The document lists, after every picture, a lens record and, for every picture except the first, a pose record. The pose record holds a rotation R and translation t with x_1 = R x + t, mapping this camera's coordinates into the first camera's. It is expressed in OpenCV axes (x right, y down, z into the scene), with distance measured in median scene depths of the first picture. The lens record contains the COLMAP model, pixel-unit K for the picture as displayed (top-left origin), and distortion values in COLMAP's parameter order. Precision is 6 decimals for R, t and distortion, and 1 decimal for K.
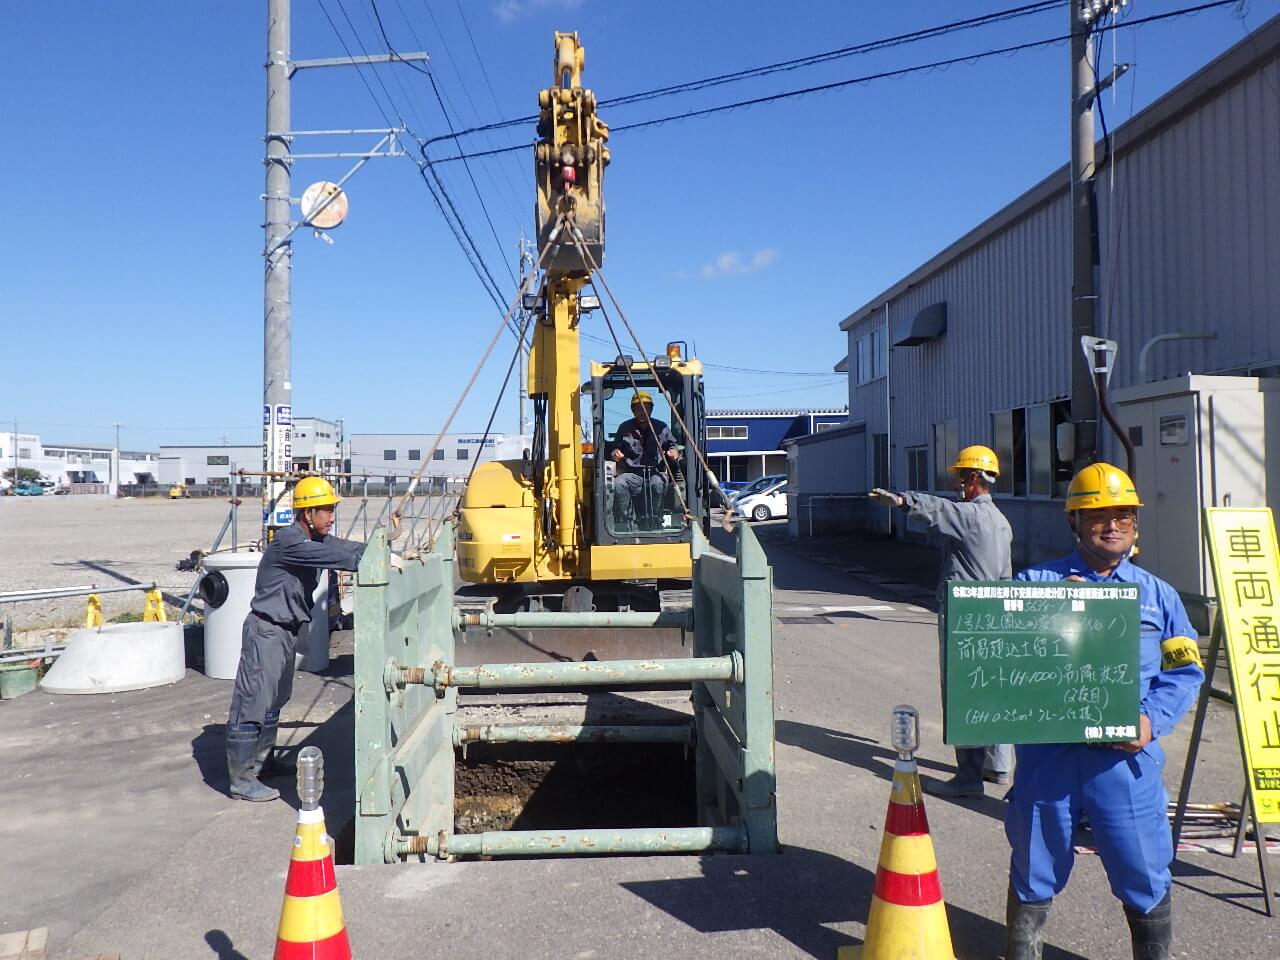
lens RADIAL K [[1059.4, 0, 637.1], [0, 1059.4, 482.4], [0, 0, 1]] dist [-0.067006, 0.009551]
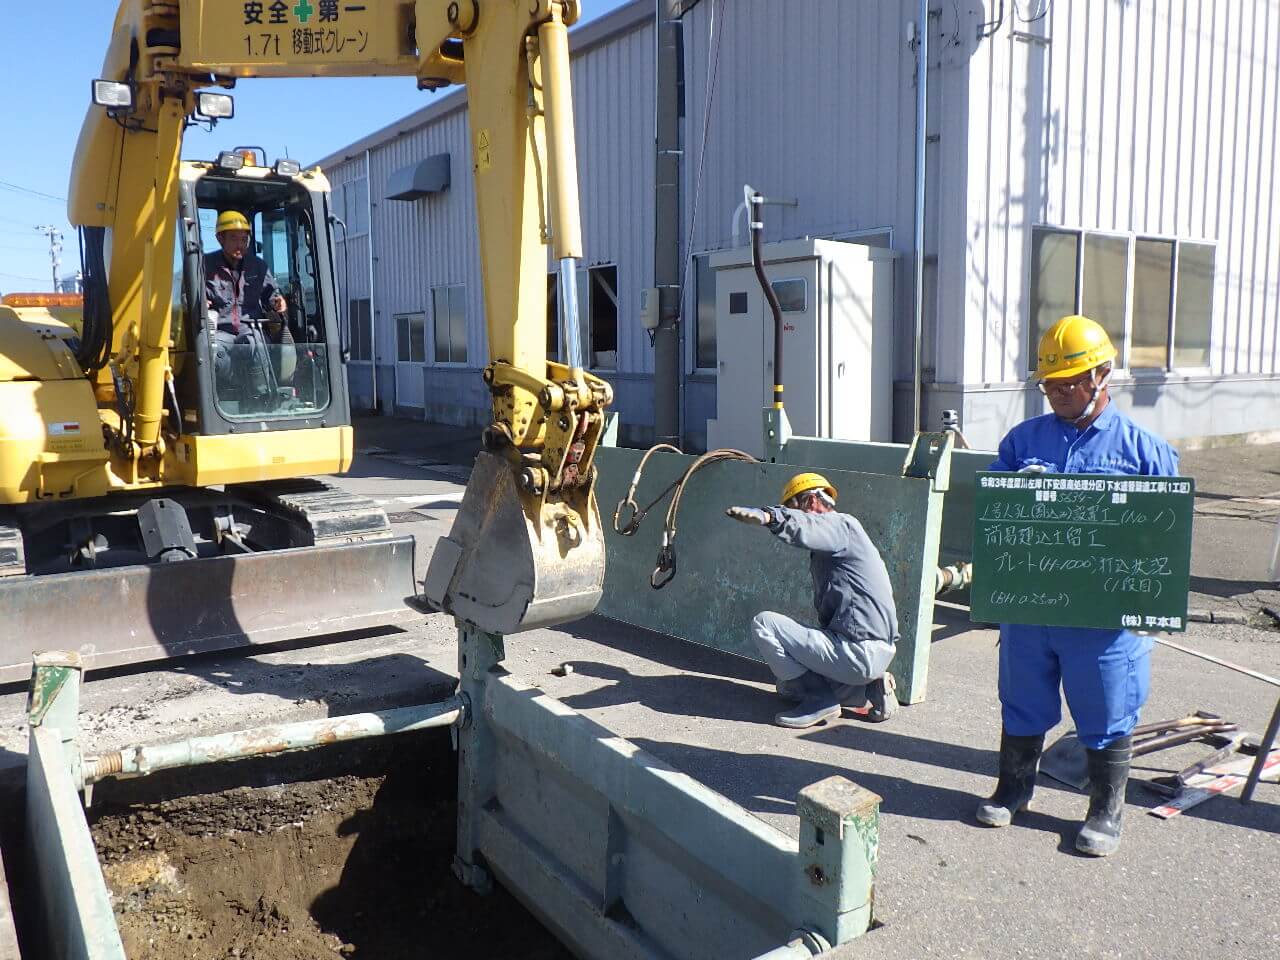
lens RADIAL K [[1059.4, 0, 647.1], [0, 1059.4, 470.3], [0, 0, 1]] dist [-0.067006, 0.009551]
pose [[0.842774, -0.049448, 0.535992, -0.136532], [-0.008467, 0.994430, 0.105054, 0.008555], [-0.538202, -0.093075, 0.837661, 0.264394]]
